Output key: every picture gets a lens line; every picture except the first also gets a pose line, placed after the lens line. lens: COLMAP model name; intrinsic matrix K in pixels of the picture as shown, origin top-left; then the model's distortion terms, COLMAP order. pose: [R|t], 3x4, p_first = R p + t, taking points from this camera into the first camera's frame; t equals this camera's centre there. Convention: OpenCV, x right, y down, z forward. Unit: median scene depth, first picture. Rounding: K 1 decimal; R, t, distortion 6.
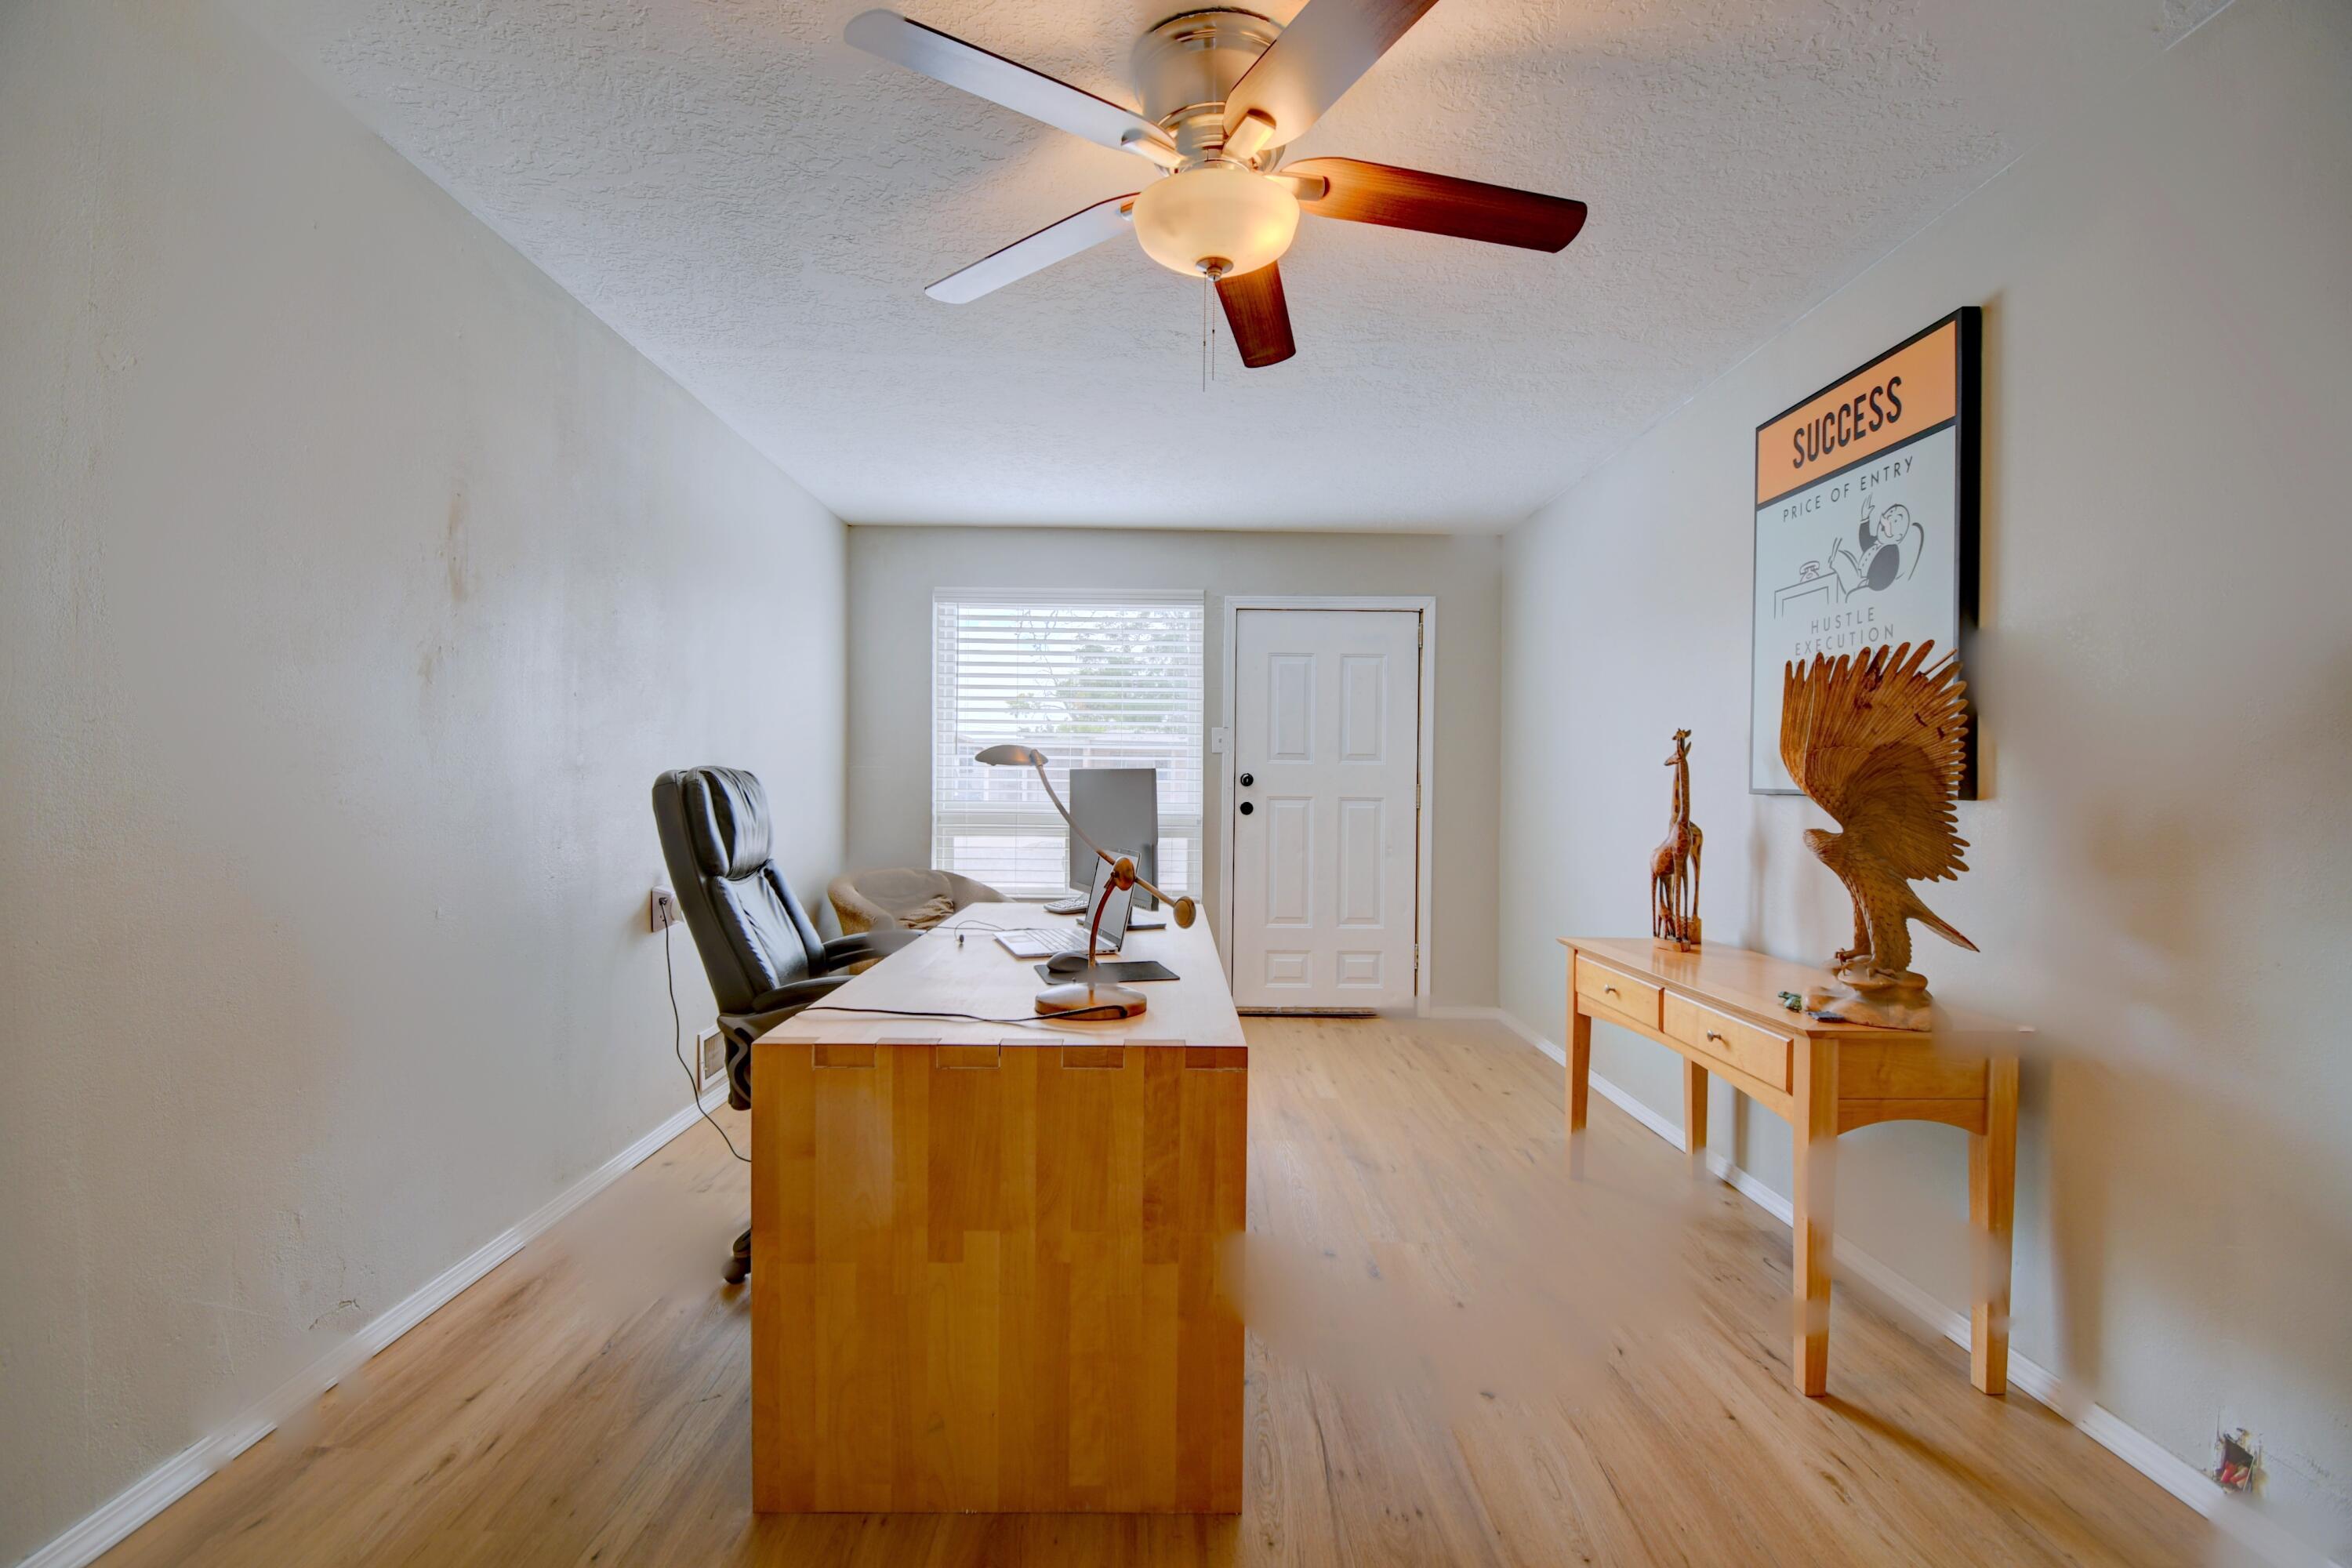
lens RADIAL K [[1061.8, 0, 1172.3], [0, 1061.8, 793.1], [0, 0, 1]] dist [0.005273, 0.000281]
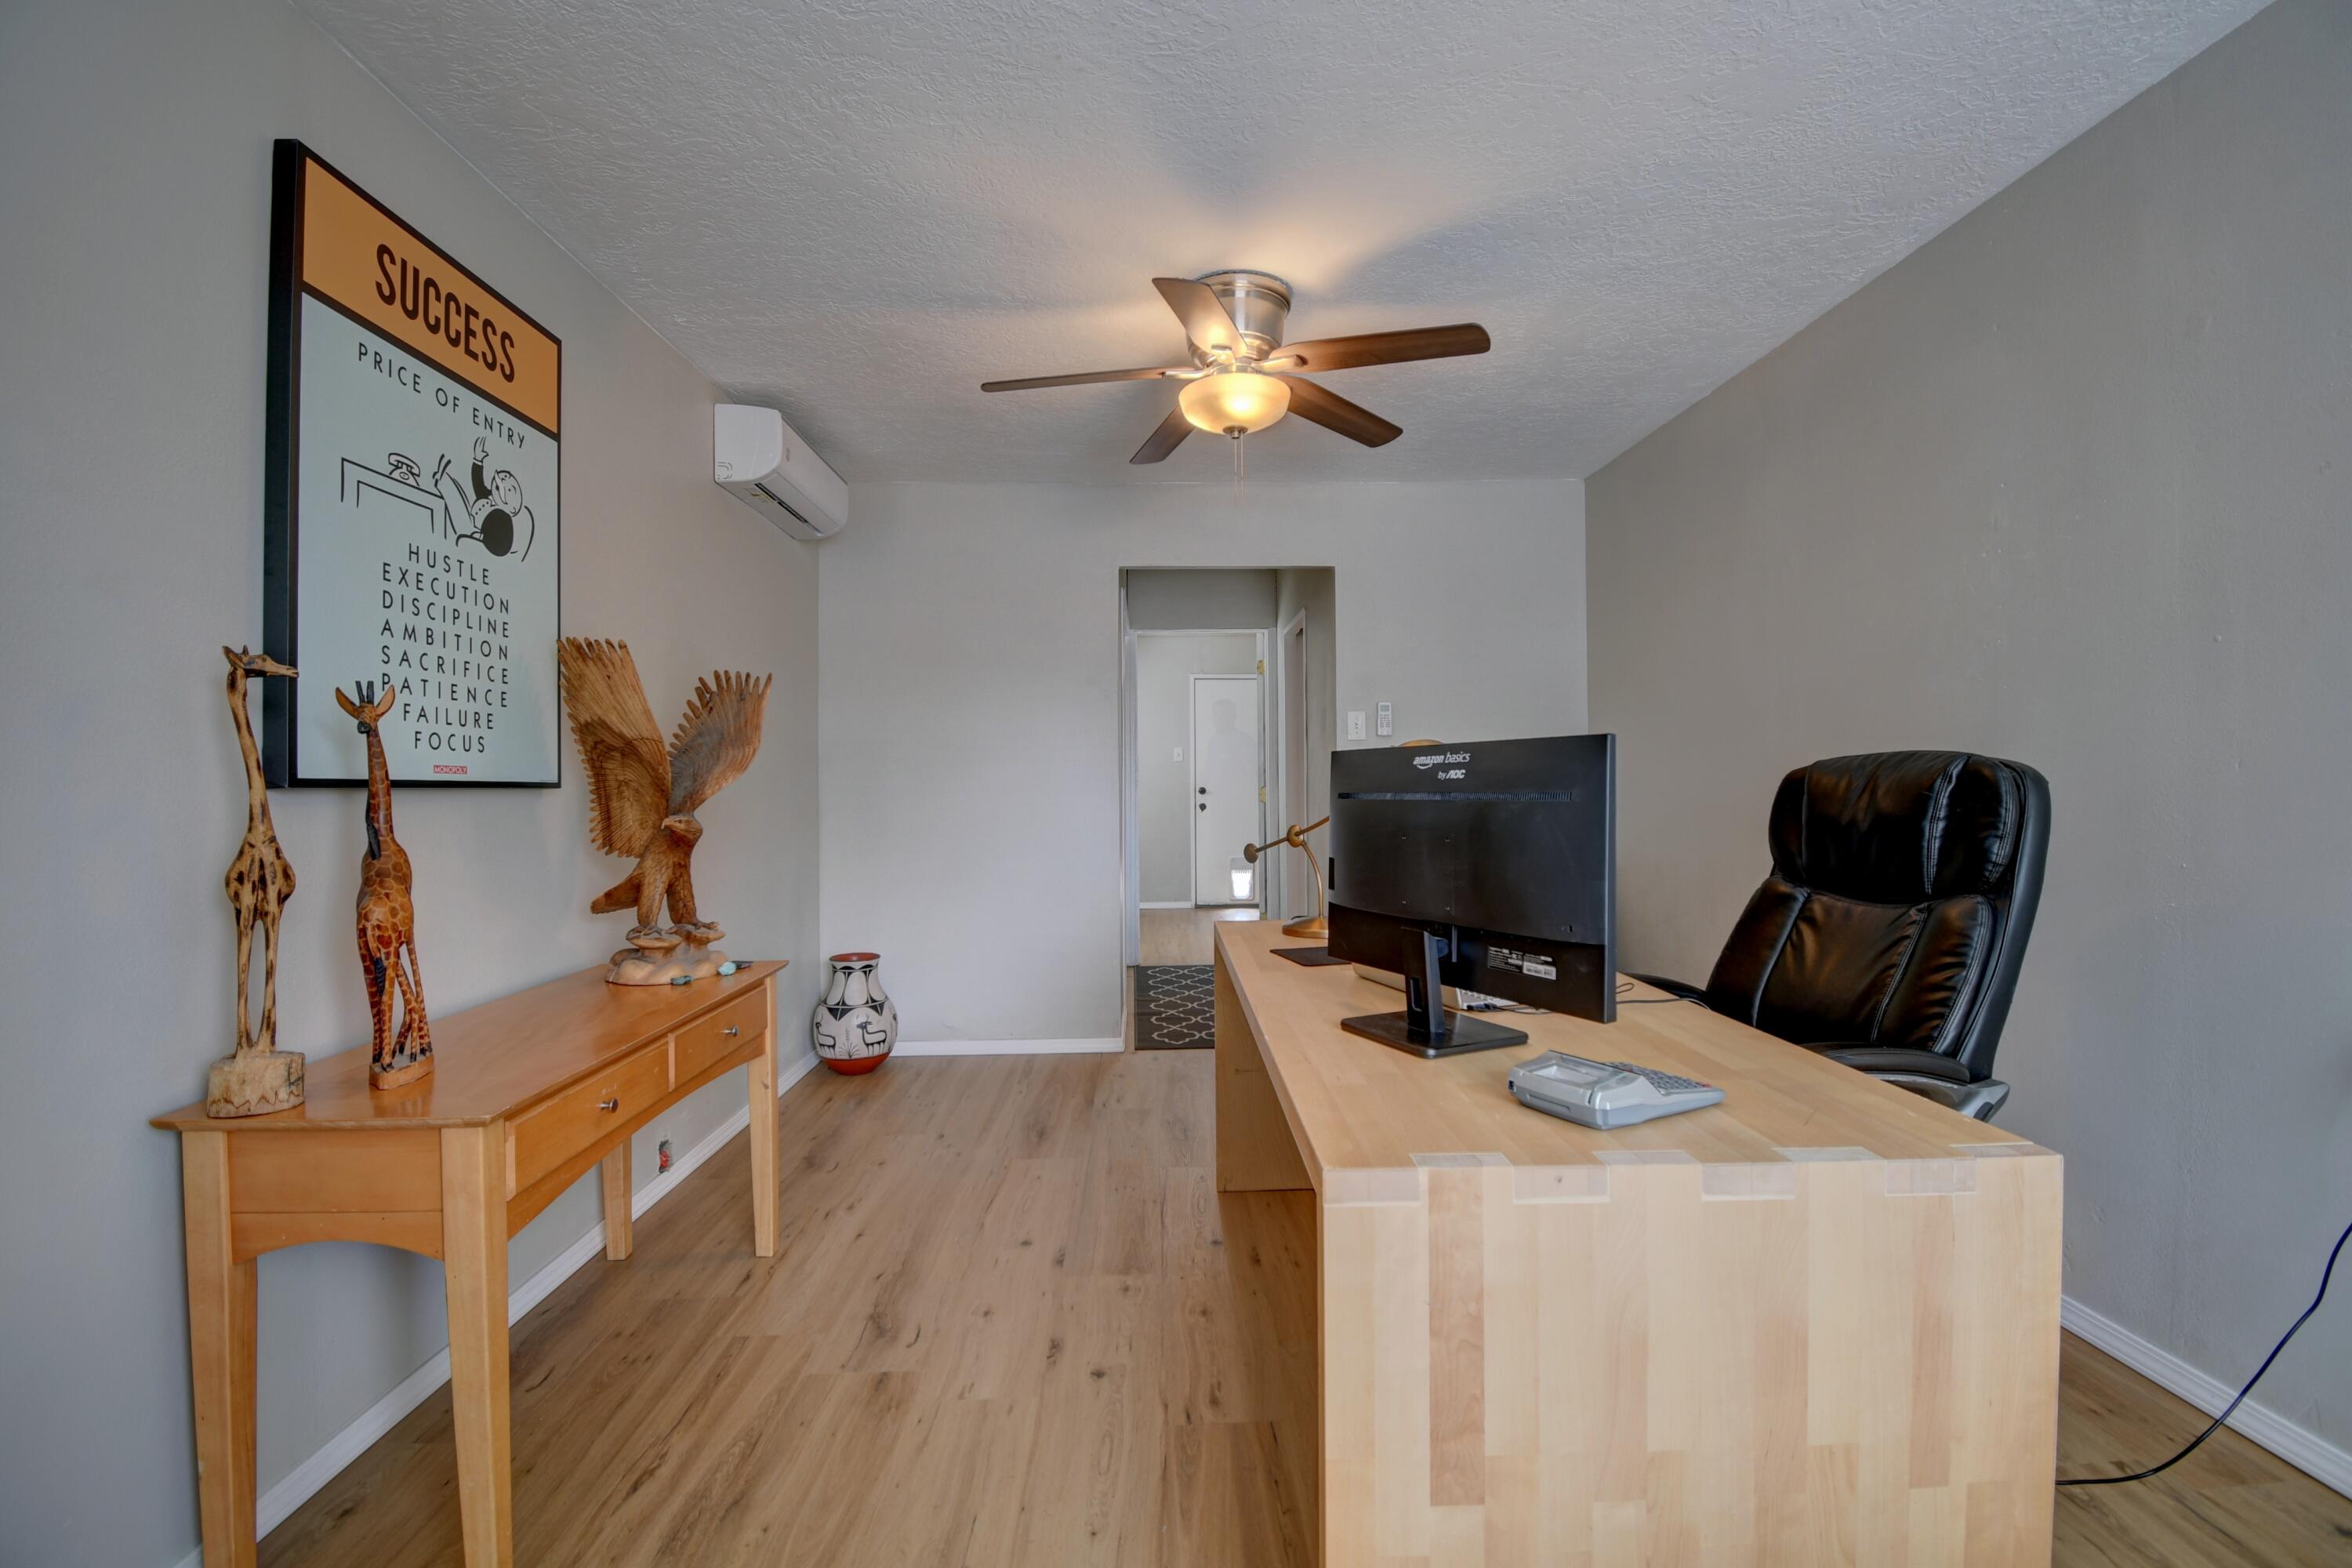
lens RADIAL K [[1061.8, 0, 1173.5], [0, 1061.8, 790.4], [0, 0, 1]] dist [0.005273, 0.000281]
pose [[-0.999842, 0.002574, -0.017571, 0.111885], [0.002260, 0.999838, 0.017832, -0.008719], [0.017614, 0.017789, -0.999687, 1.841057]]
